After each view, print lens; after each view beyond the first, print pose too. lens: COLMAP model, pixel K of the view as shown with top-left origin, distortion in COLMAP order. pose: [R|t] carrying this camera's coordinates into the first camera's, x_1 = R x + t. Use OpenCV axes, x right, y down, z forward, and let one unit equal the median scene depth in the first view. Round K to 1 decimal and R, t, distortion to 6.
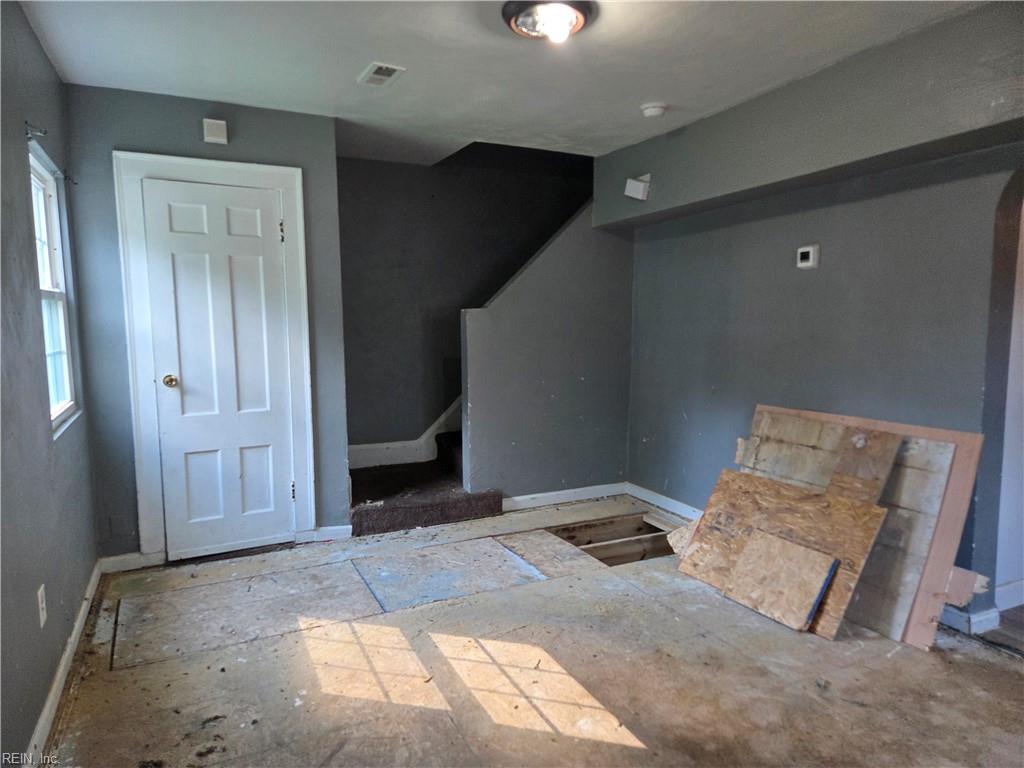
lens RADIAL K [[690.9, 0, 517.1], [0, 690.9, 385.4], [0, 0, 1]] dist [0.067373, -0.053976]
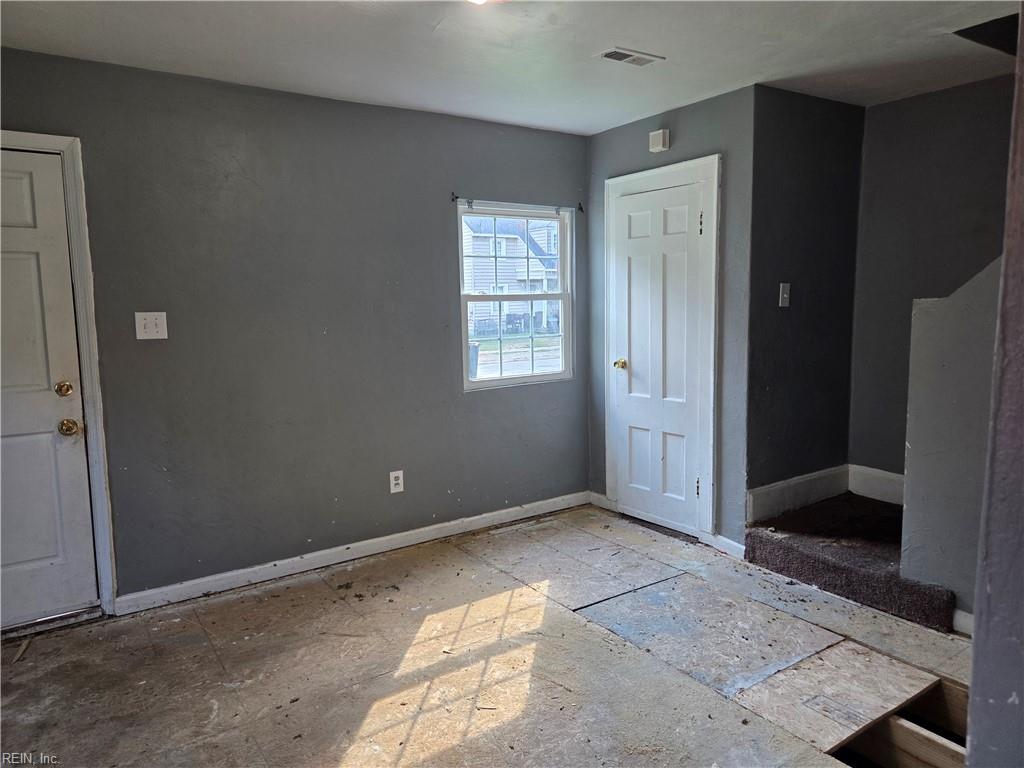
lens RADIAL K [[690.9, 0, 518.5], [0, 690.9, 374.6], [0, 0, 1]] dist [0.067373, -0.053976]
pose [[0.148153, 0.109117, -0.982926, 0.618332], [-0.083816, 0.991704, 0.097458, -0.084957], [0.985406, 0.067946, 0.156070, 0.613401]]
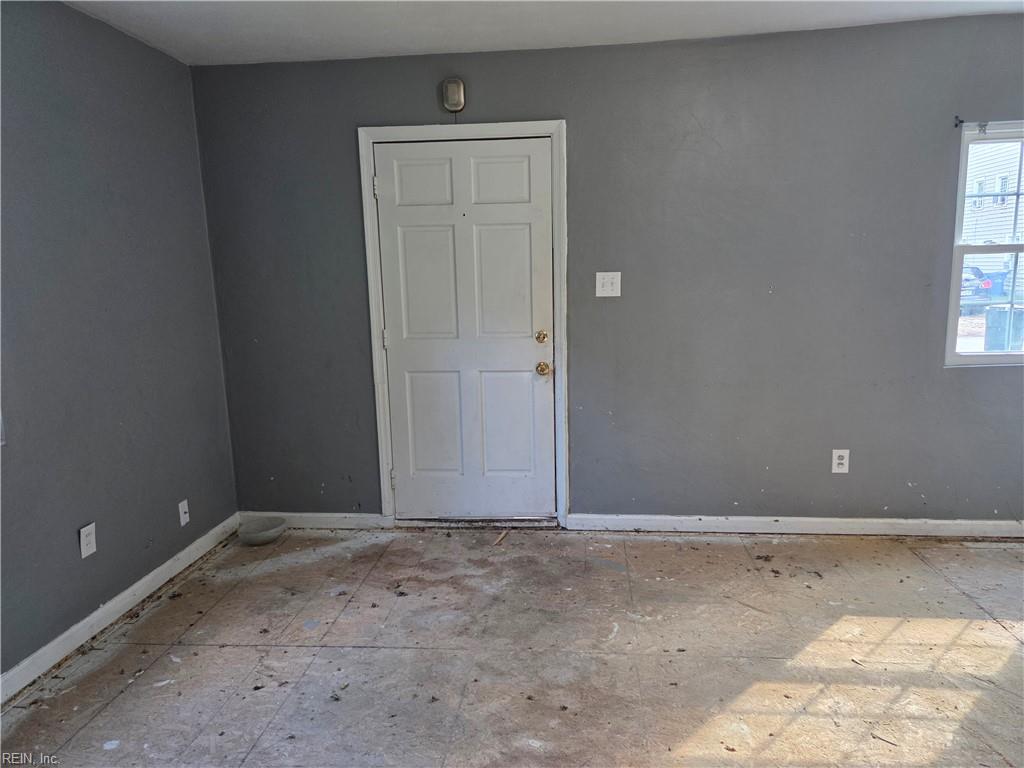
lens RADIAL K [[690.9, 0, 511.6], [0, 690.9, 387.3], [0, 0, 1]] dist [0.067373, -0.053976]
pose [[-0.531841, 0.162202, -0.831165, 0.582912], [-0.053661, 0.973058, 0.224229, -0.091546], [0.845142, 0.163856, -0.508808, 0.694376]]
